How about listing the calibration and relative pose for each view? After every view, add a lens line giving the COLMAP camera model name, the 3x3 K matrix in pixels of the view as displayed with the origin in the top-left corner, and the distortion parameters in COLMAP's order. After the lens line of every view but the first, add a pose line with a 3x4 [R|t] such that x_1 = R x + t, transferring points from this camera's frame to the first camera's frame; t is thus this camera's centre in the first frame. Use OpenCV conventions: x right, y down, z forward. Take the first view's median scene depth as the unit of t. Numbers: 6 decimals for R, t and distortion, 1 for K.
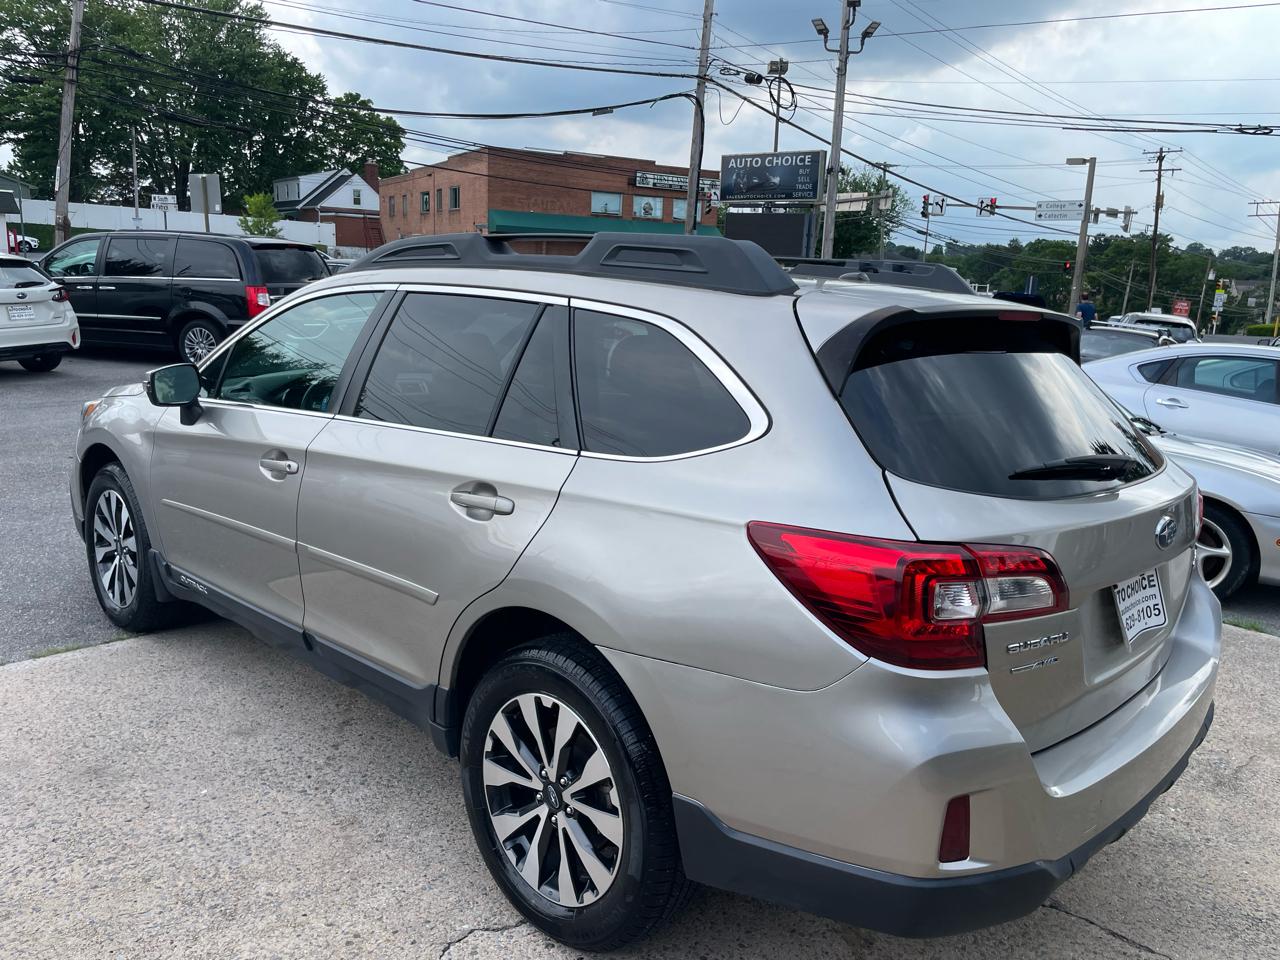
lens RADIAL K [[970.0, 0, 654.3], [0, 970.0, 479.2], [0, 0, 1]] dist [0.088401, -0.119269]
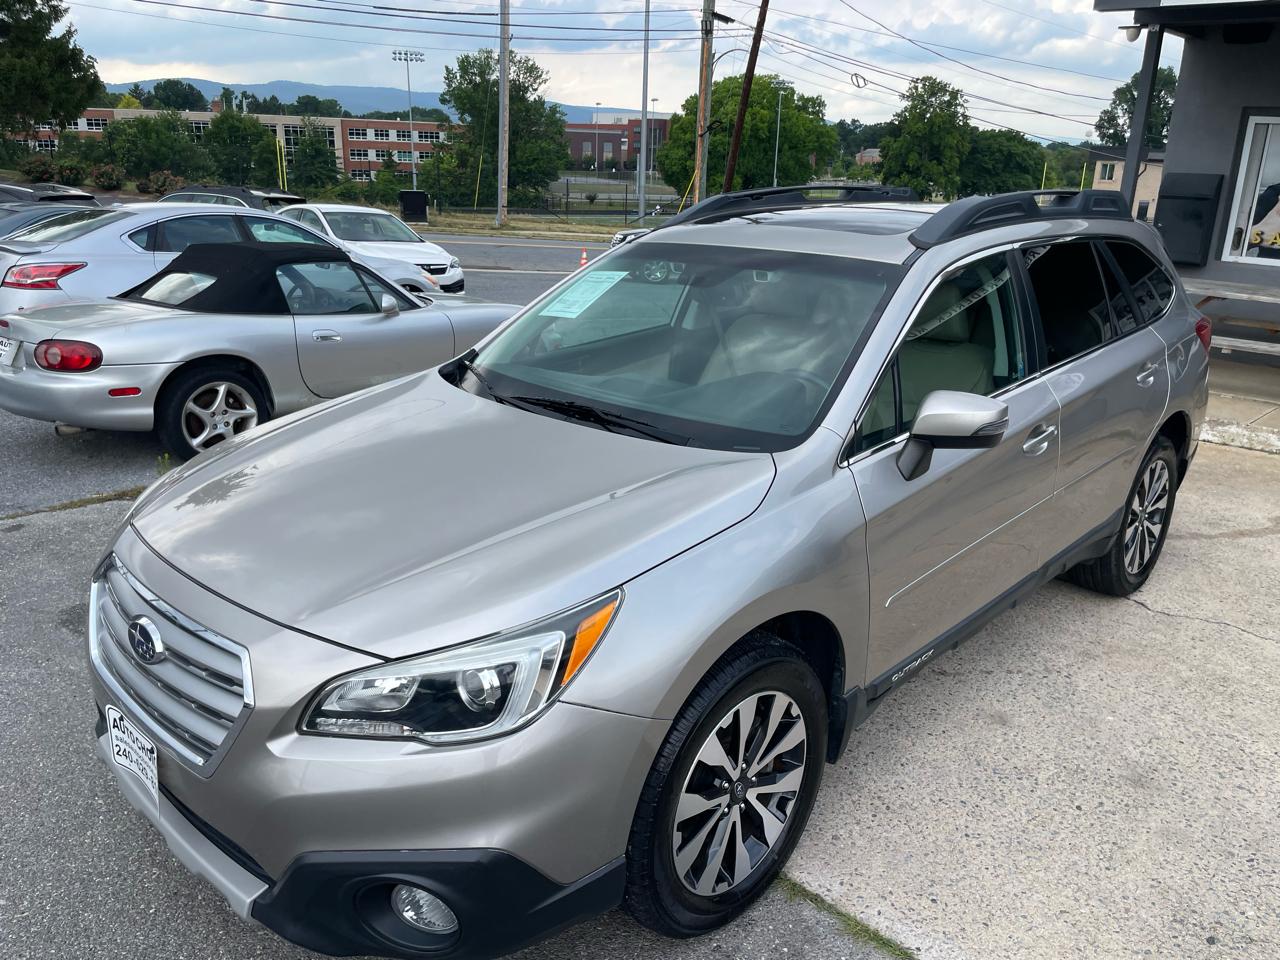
lens RADIAL K [[970.8, 0, 643.8], [0, 970.8, 483.8], [0, 0, 1]] dist [0.089765, -0.120377]
pose [[0.017094, -0.360421, 0.932633, -1.030877], [0.176657, 0.919184, 0.351986, -0.305821], [-0.984124, 0.158739, 0.079384, 1.008958]]
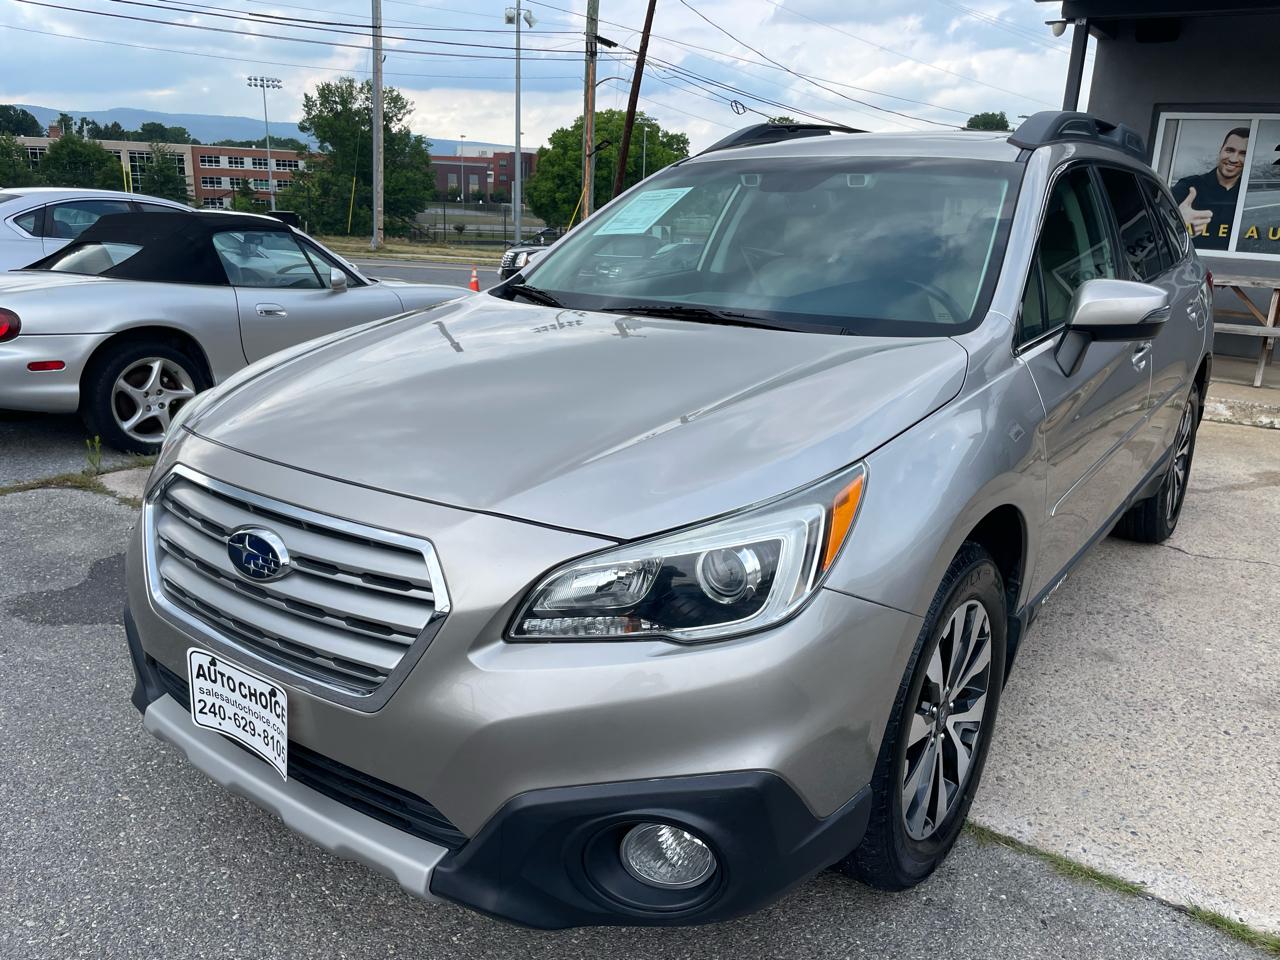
lens RADIAL K [[970.8, 0, 649.2], [0, 970.8, 474.7], [0, 0, 1]] dist [0.089765, -0.120377]
pose [[-0.118879, -0.320689, 0.939695, -0.972120], [0.158724, 0.928098, 0.336811, -0.235314], [-0.980140, 0.189192, -0.059431, 1.181307]]
